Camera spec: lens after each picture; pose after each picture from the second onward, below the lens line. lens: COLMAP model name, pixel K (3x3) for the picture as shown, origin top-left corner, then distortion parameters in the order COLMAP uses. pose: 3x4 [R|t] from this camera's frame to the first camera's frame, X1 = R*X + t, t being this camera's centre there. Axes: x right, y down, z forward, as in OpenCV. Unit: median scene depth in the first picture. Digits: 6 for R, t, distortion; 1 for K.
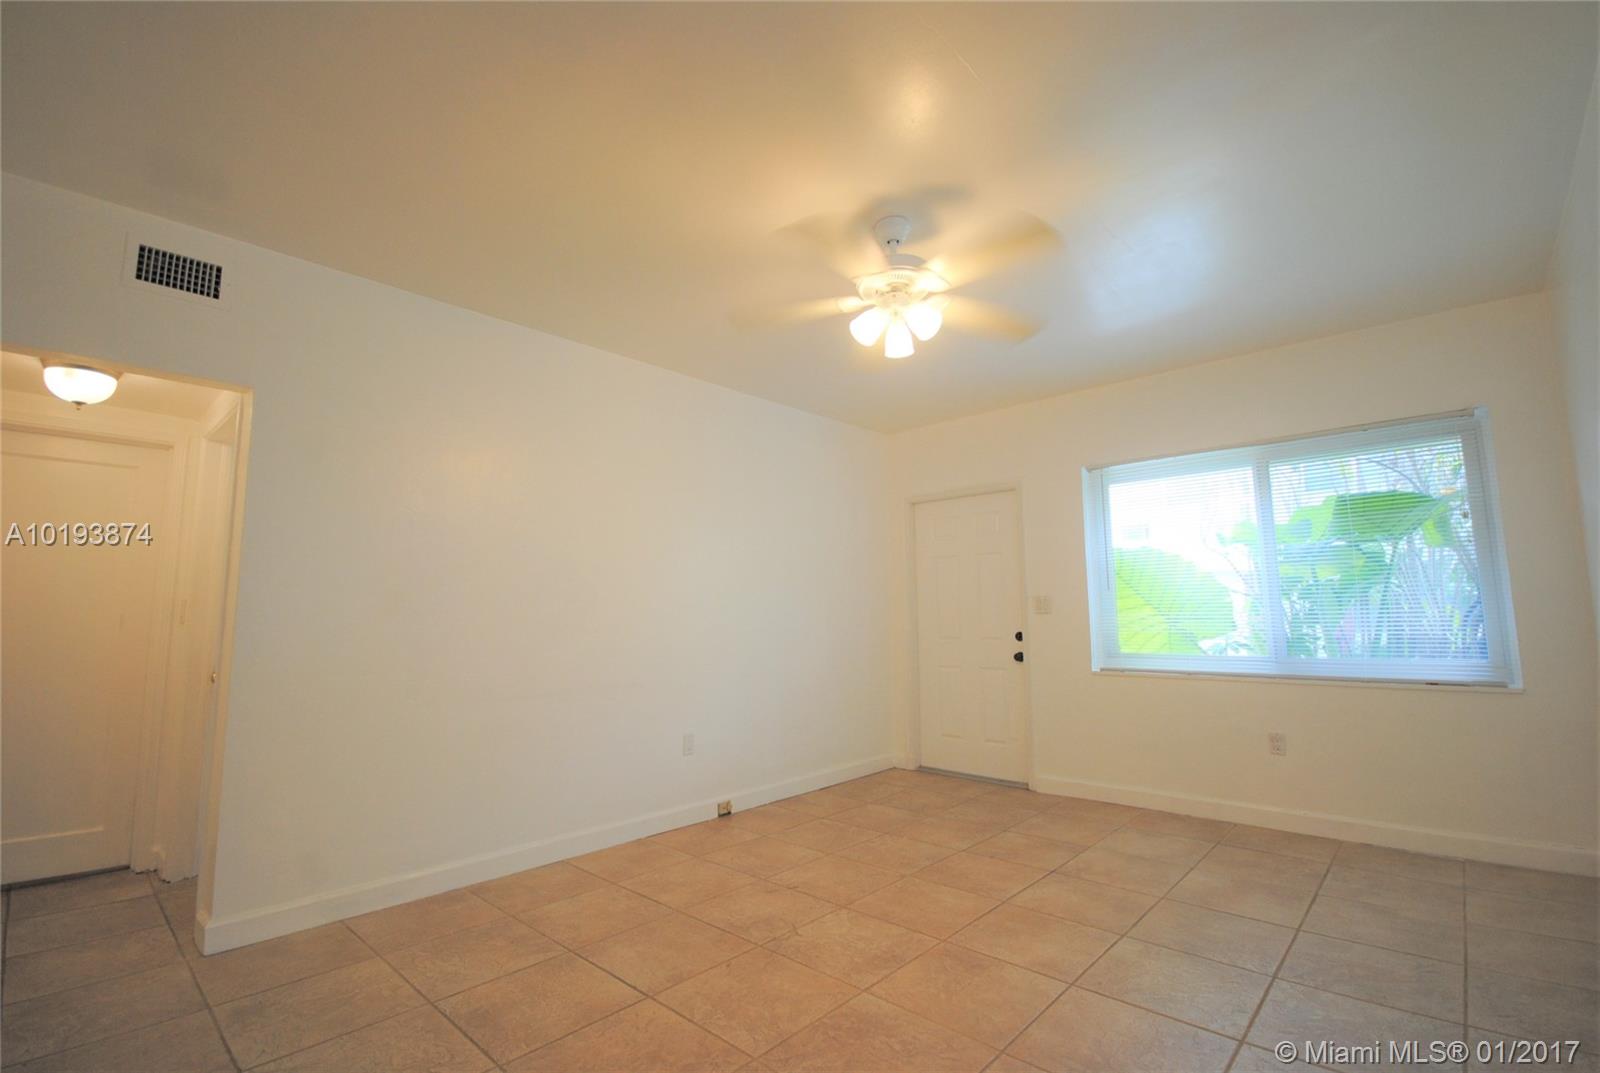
lens RADIAL K [[703.6, 0, 806.0], [0, 703.6, 538.0], [0, 0, 1]] dist [0.022455, -0.017738]
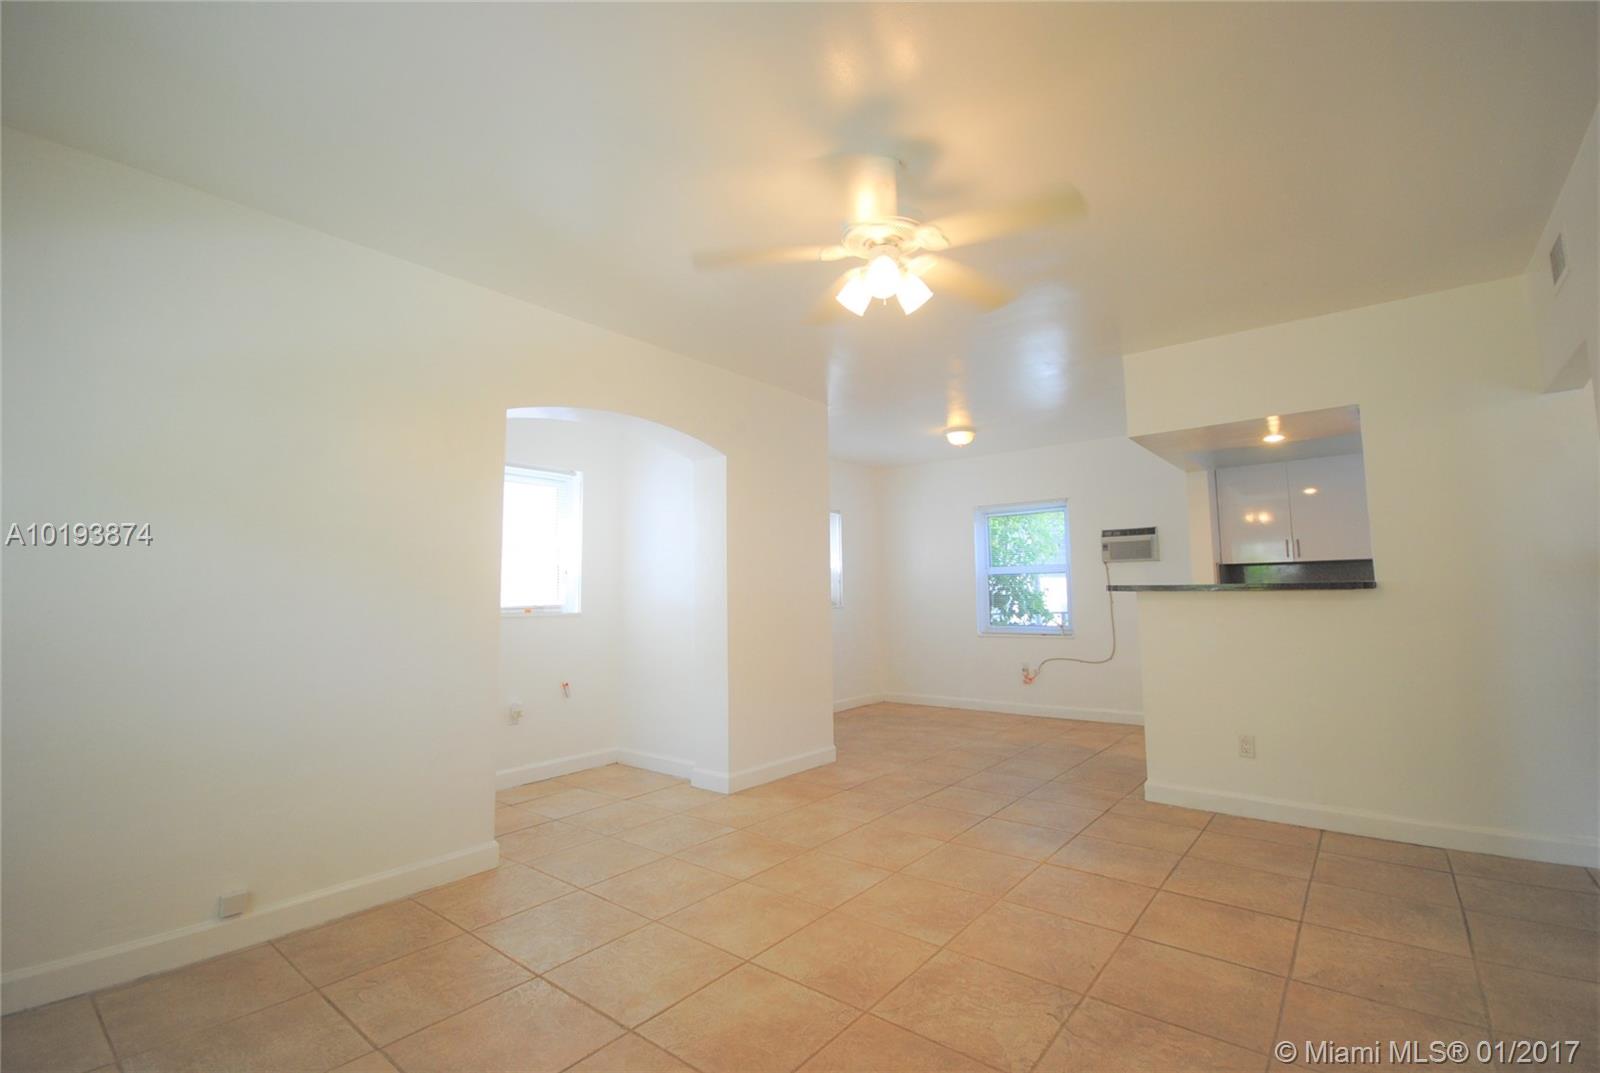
lens RADIAL K [[703.6, 0, 806.0], [0, 703.6, 538.0], [0, 0, 1]] dist [0.022455, -0.017738]
pose [[-0.997674, 0.013634, -0.066789, 0.286090], [0.026621, 0.979919, -0.197611, 0.188300], [0.062753, -0.198929, -0.978003, 1.751751]]
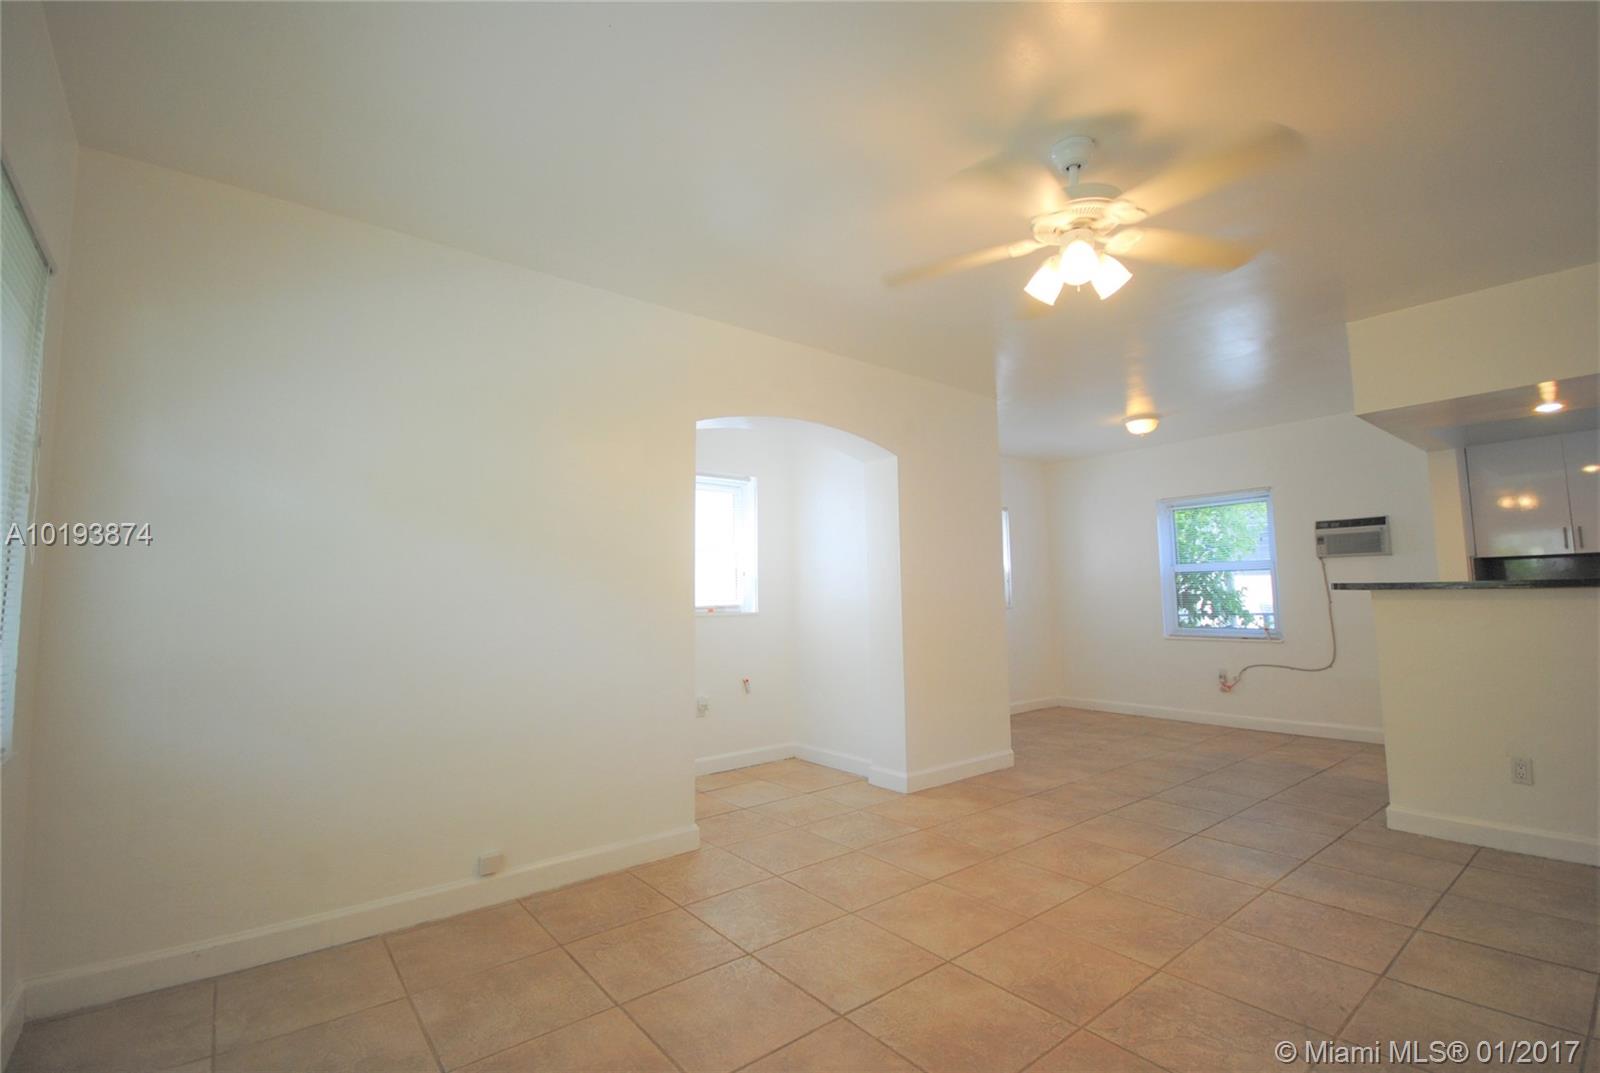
lens RADIAL K [[703.6, 0, 806.0], [0, 703.6, 538.0], [0, 0, 1]] dist [0.022455, -0.017738]
pose [[-0.988923, 0.032985, 0.144719, 0.335387], [0.003223, 0.979537, -0.201236, 0.189331], [-0.148396, -0.198541, -0.968793, 1.762690]]
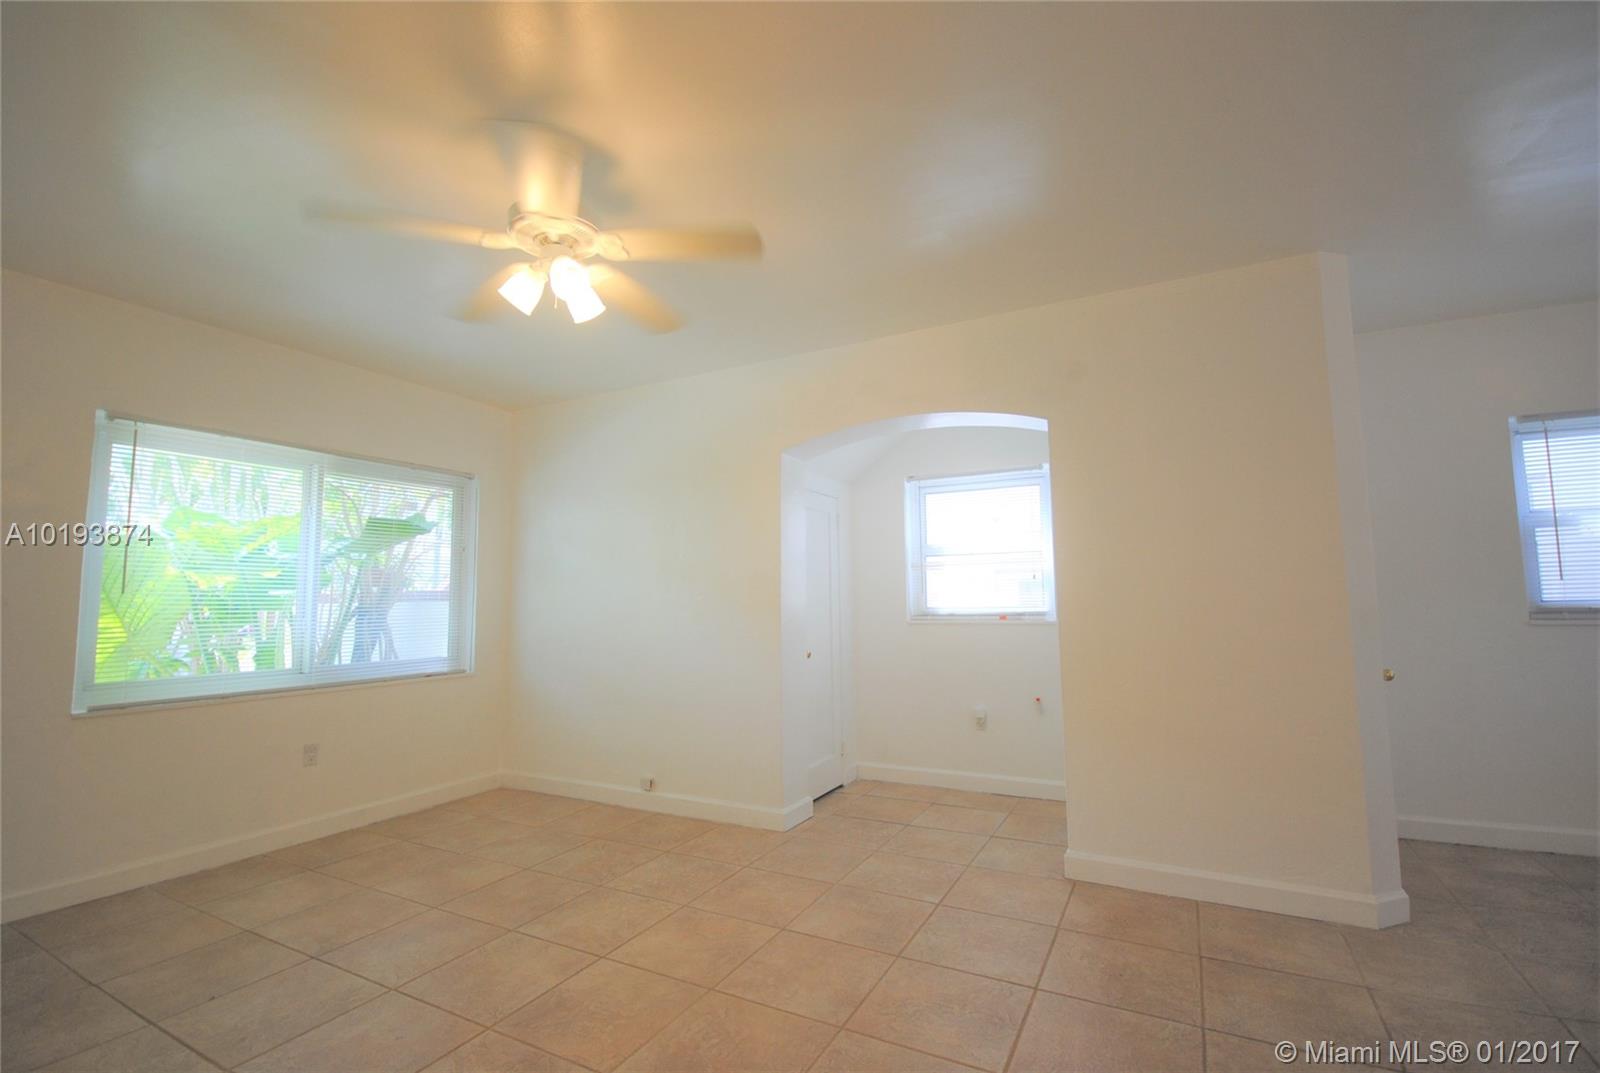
lens RADIAL K [[703.6, 0, 806.0], [0, 703.6, 538.0], [0, 0, 1]] dist [0.022455, -0.017738]
pose [[-0.244508, 0.100371, 0.964438, -0.691979], [-0.094352, 0.987445, -0.126686, 0.072497], [-0.965046, -0.121972, -0.231968, 0.842882]]
